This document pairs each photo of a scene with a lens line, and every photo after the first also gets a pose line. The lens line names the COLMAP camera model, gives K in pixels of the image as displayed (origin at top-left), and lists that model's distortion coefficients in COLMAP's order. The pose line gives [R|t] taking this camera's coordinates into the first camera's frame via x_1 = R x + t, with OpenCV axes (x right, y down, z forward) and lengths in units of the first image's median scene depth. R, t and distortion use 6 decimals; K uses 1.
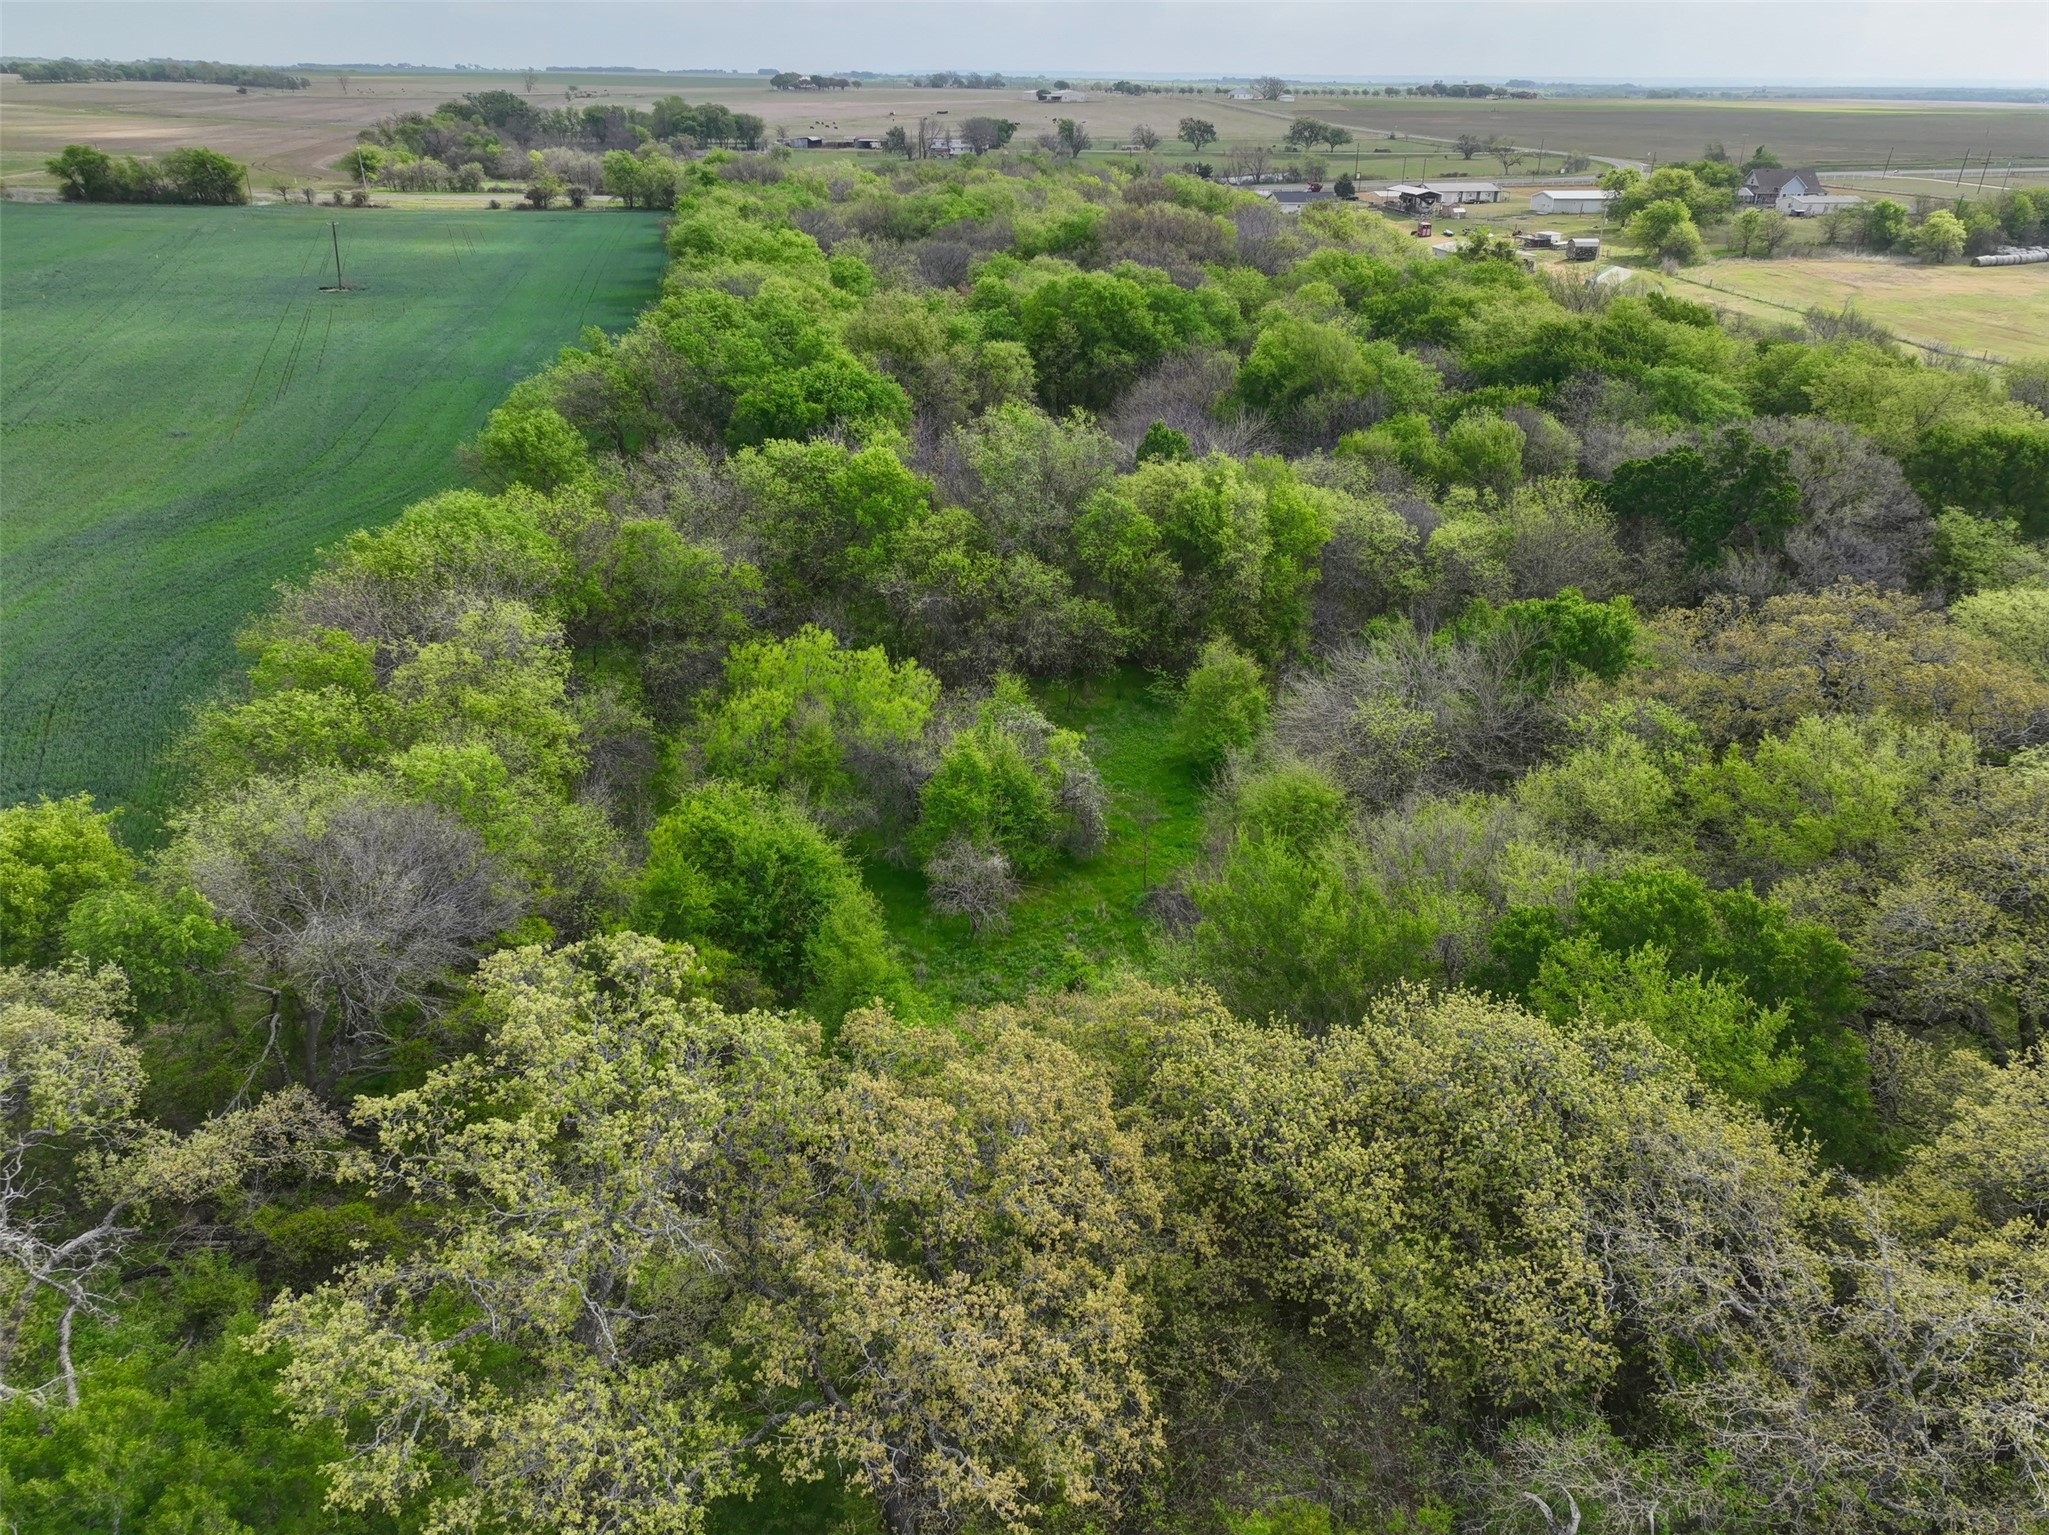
lens RADIAL K [[1451.7, 0, 1017.1], [0, 1451.7, 762.5], [0, 0, 1]] dist [-0.001846, 0.018147]
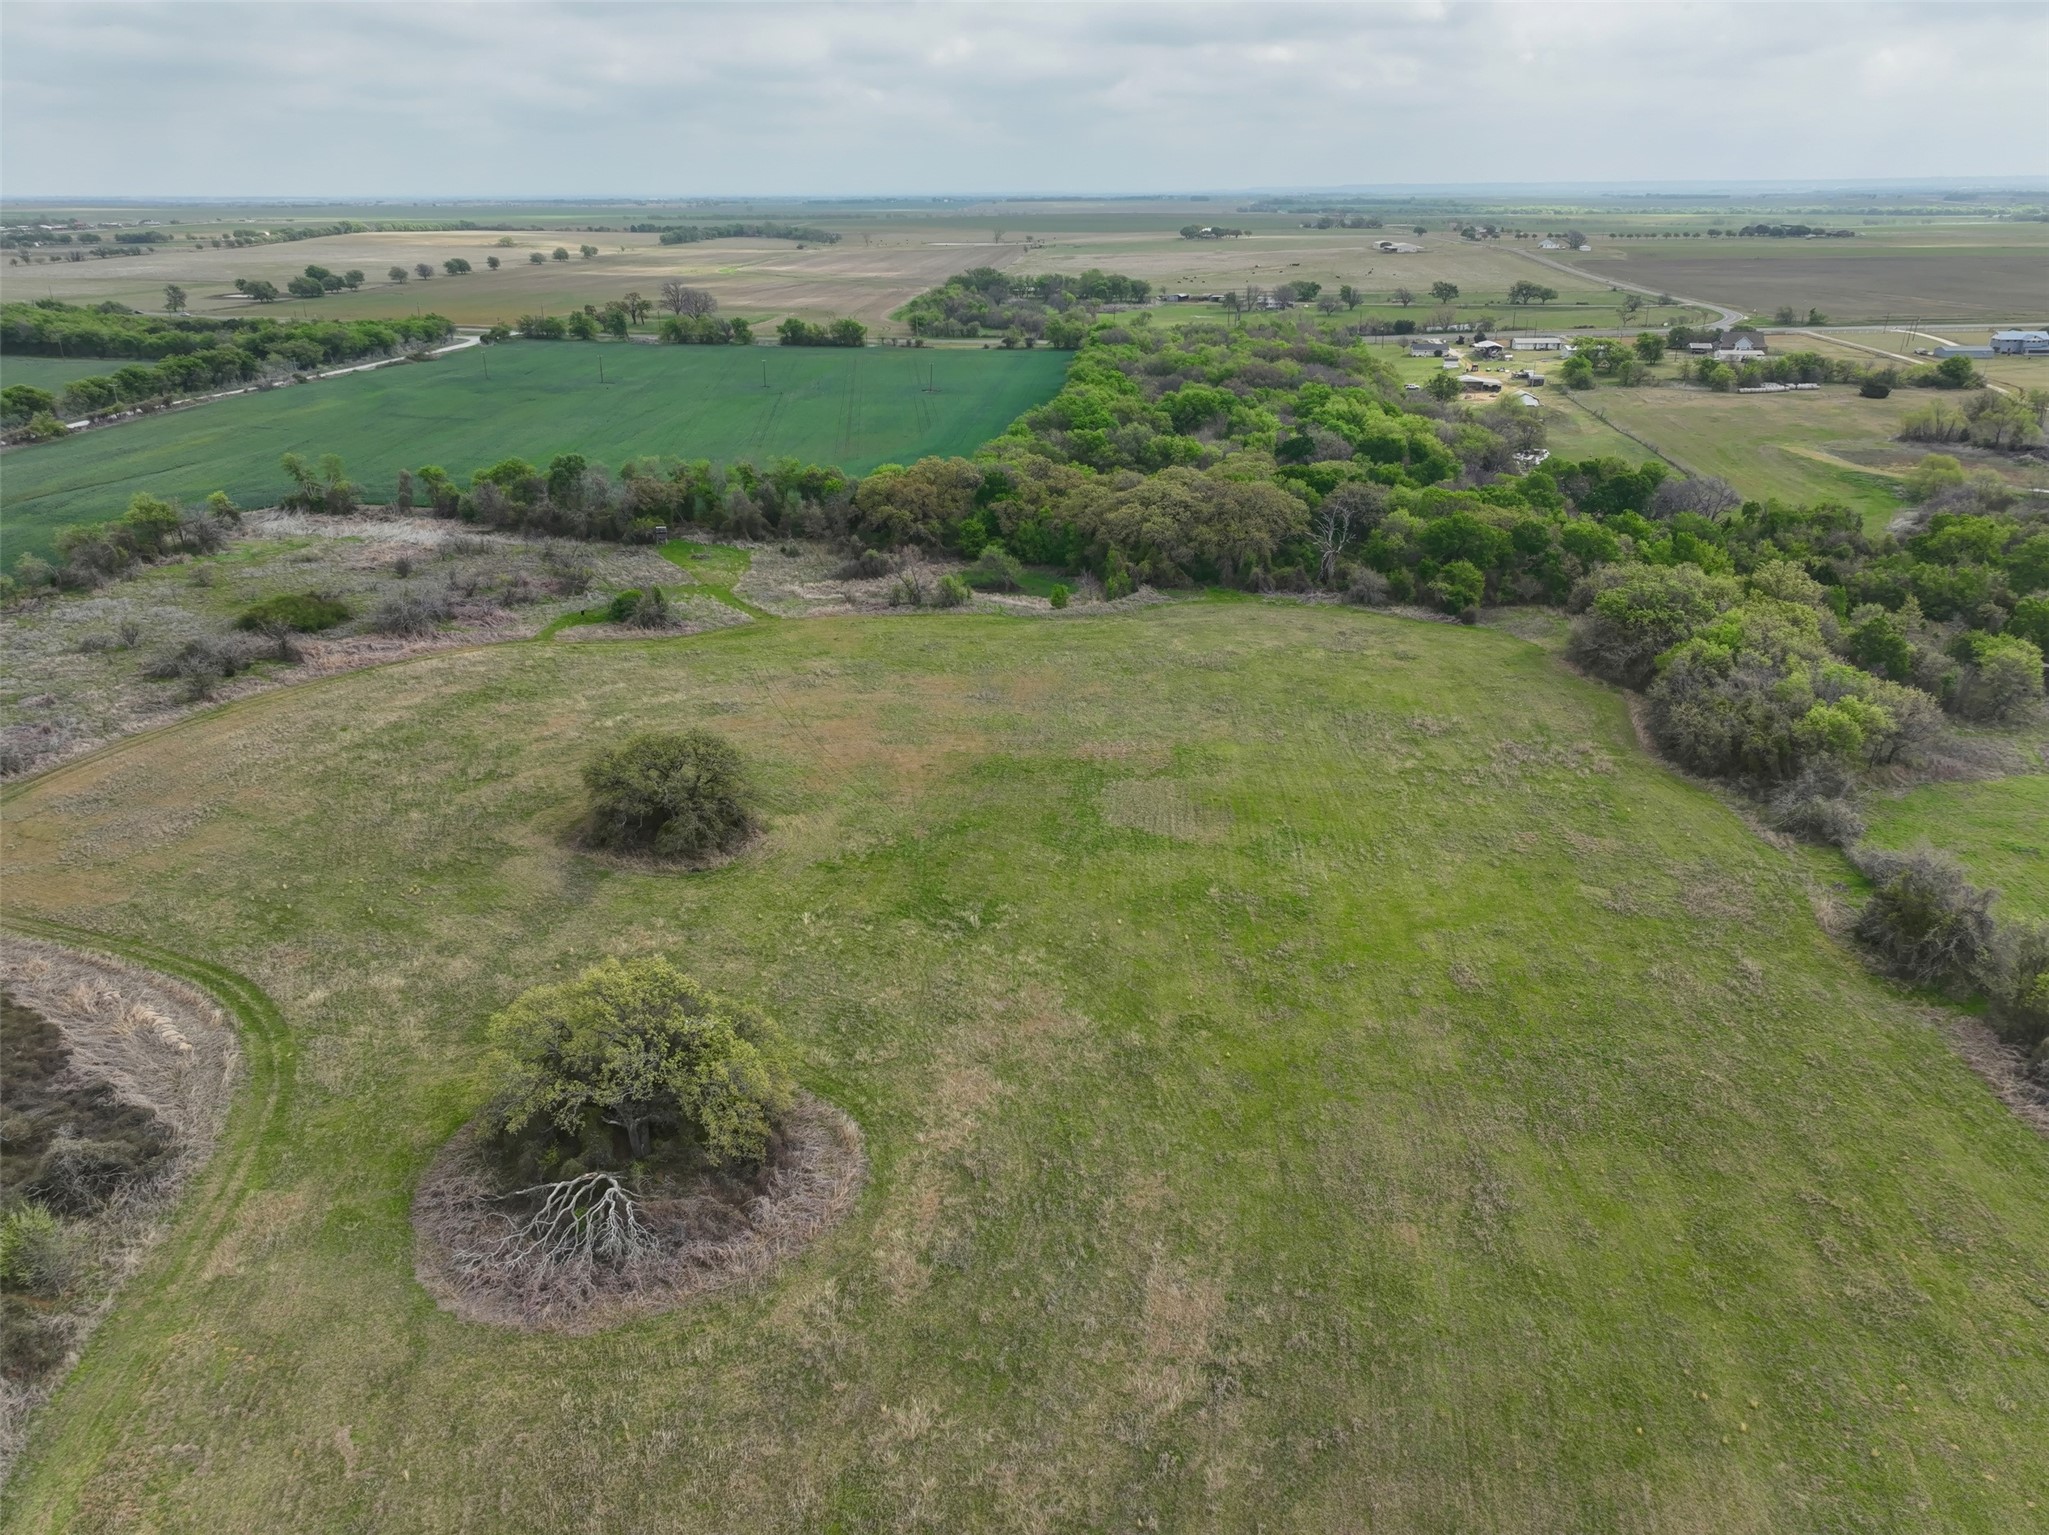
lens RADIAL K [[1448.7, 0, 1024.5], [0, 1448.7, 767.5], [0, 0, 1]] dist [0.003091, 0.019352]
pose [[0.963137, 0.082687, -0.255988, 0.198820], [-0.098432, 0.993922, -0.049295, 0.229421], [0.250356, 0.072676, 0.965422, -0.711942]]
